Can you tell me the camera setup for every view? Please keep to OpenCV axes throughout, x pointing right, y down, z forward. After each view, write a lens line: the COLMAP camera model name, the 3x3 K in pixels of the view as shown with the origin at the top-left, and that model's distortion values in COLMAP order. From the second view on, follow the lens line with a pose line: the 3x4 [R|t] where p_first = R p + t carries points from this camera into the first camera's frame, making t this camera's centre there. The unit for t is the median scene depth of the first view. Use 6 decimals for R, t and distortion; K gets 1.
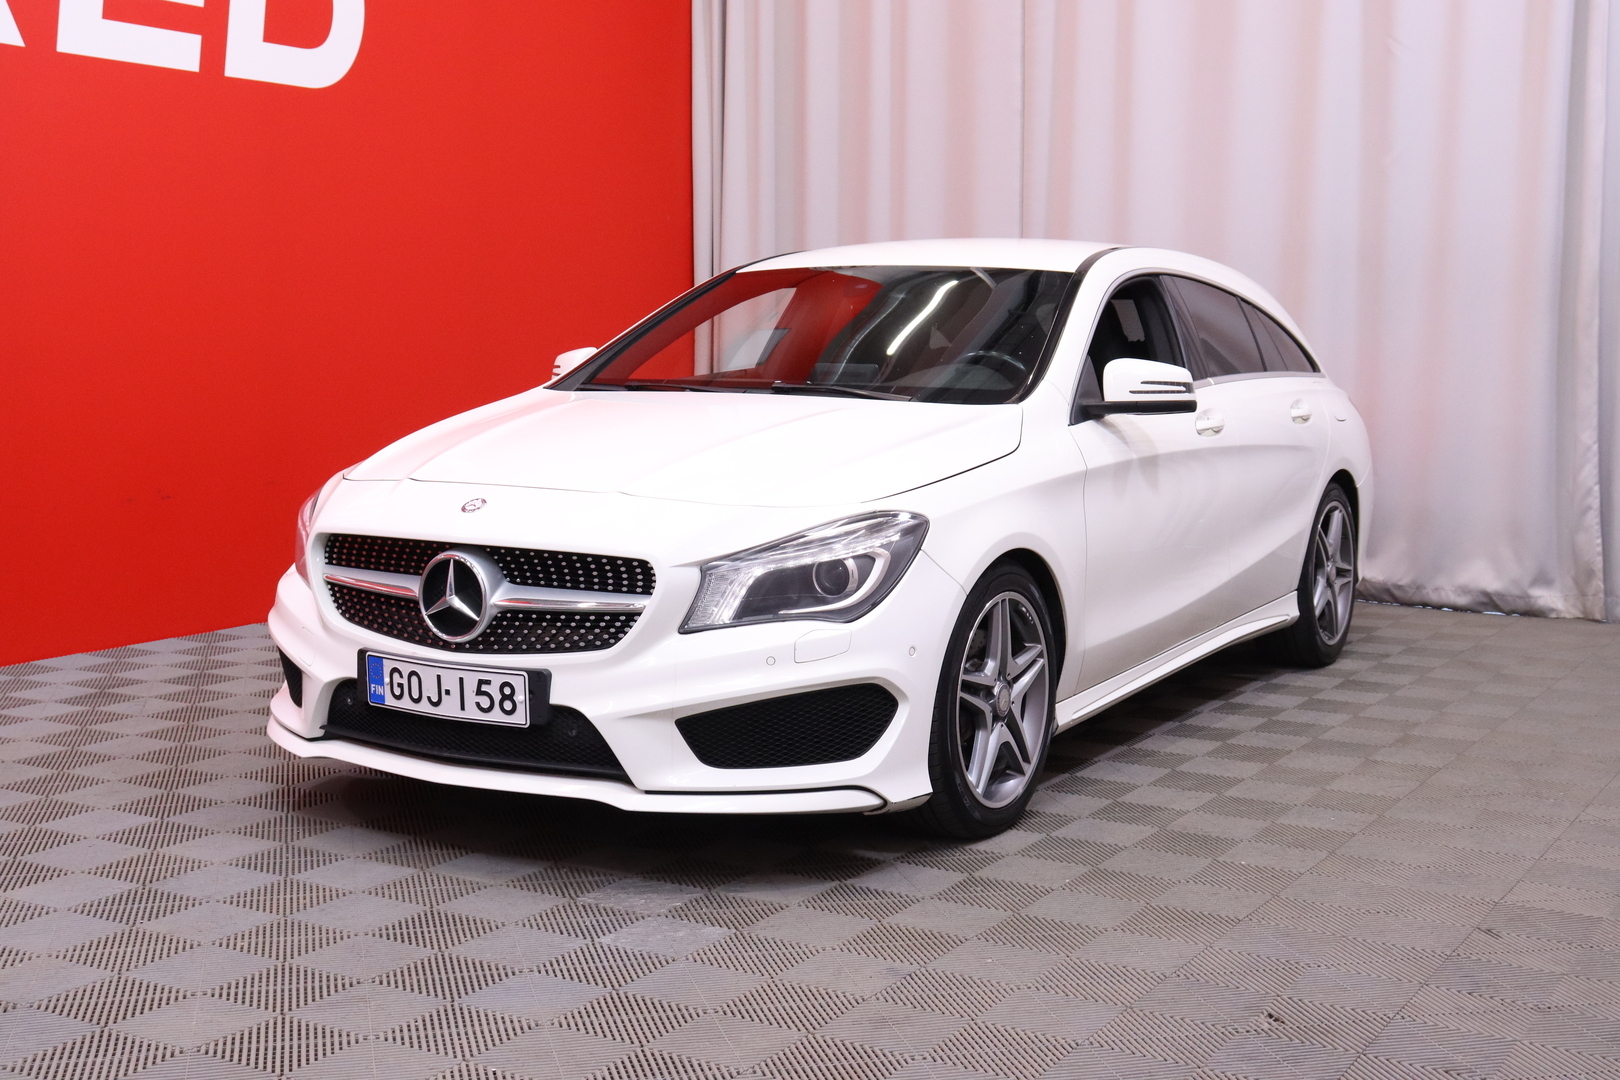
lens RADIAL K [[1977.3, 0, 805.7], [0, 1977.3, 543.6], [0, 0, 1]] dist [0.036958, 0.000000]
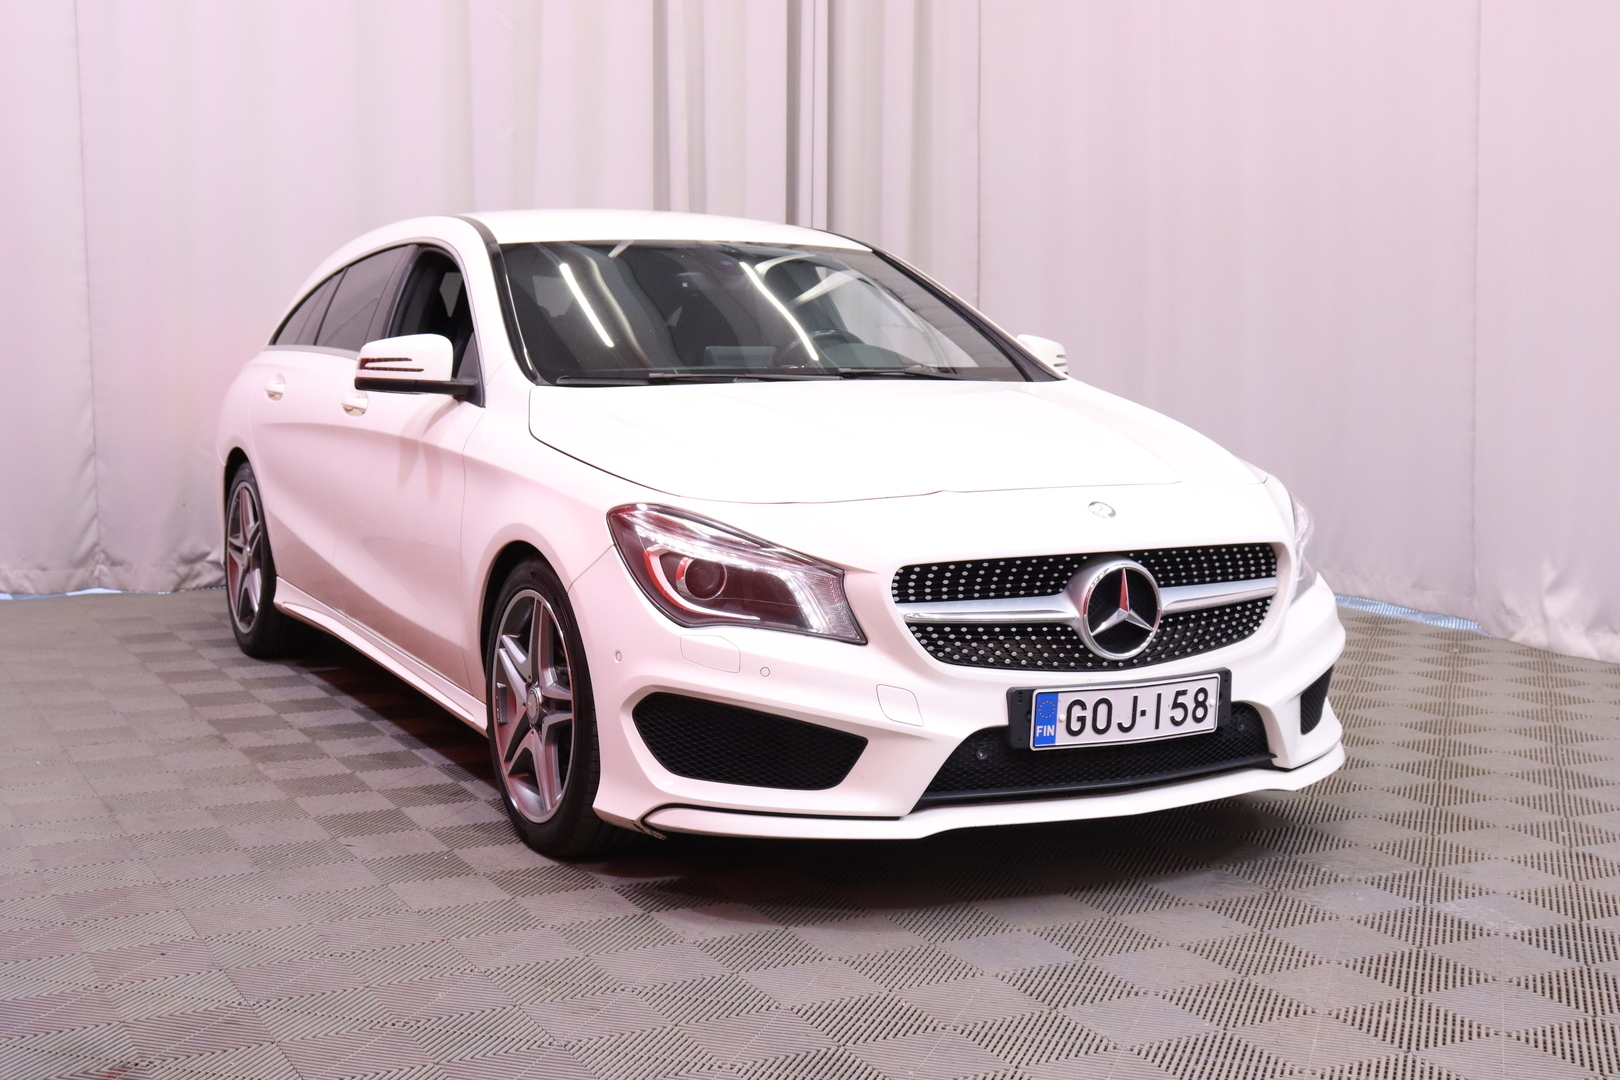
lens RADIAL K [[2074.9, 0, 804.1], [0, 2074.9, 536.8], [0, 0, 1]] dist [0.067446, 0.000000]
pose [[0.530993, -0.101710, 0.841250, -1.069215], [0.093096, 0.993763, 0.061388, -0.080028], [-0.842247, 0.045720, 0.537150, 0.613068]]
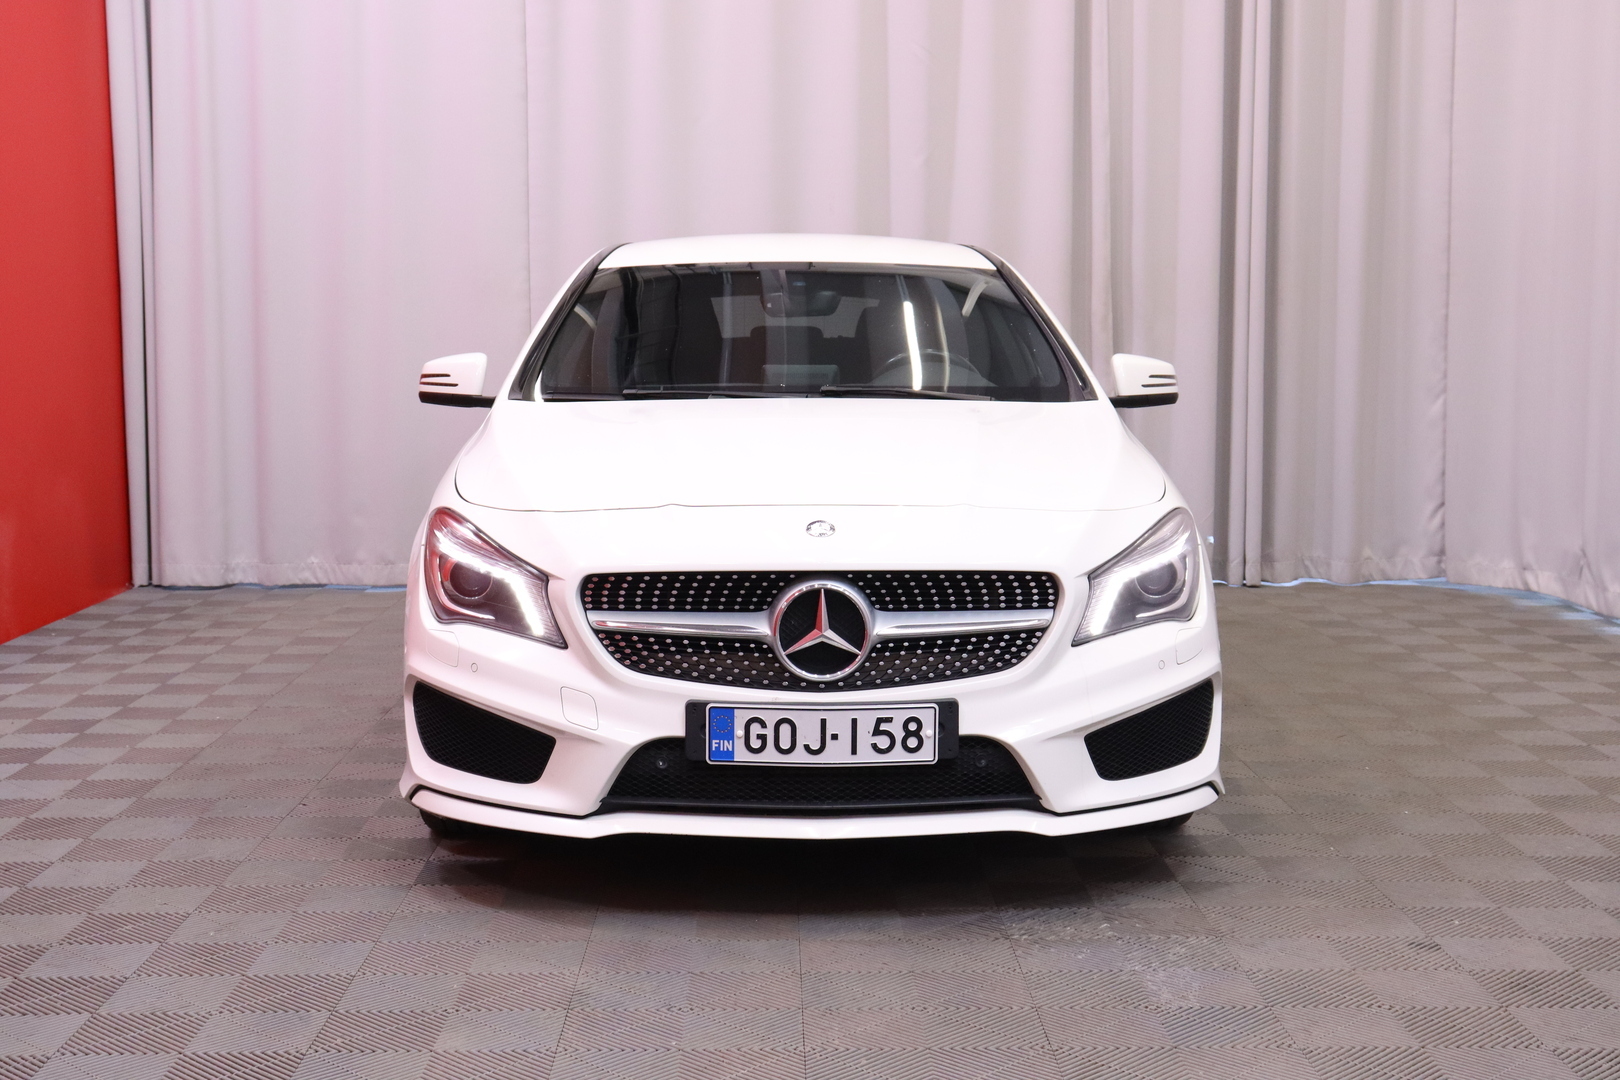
lens RADIAL K [[2074.9, 0, 807.1], [0, 2074.9, 539.6], [0, 0, 1]] dist [0.067446, 0.000000]
pose [[0.848086, -0.064868, 0.525873, -0.683717], [0.067388, 0.997623, 0.014382, -0.028805], [-0.525556, 0.023241, 0.850442, 0.202883]]
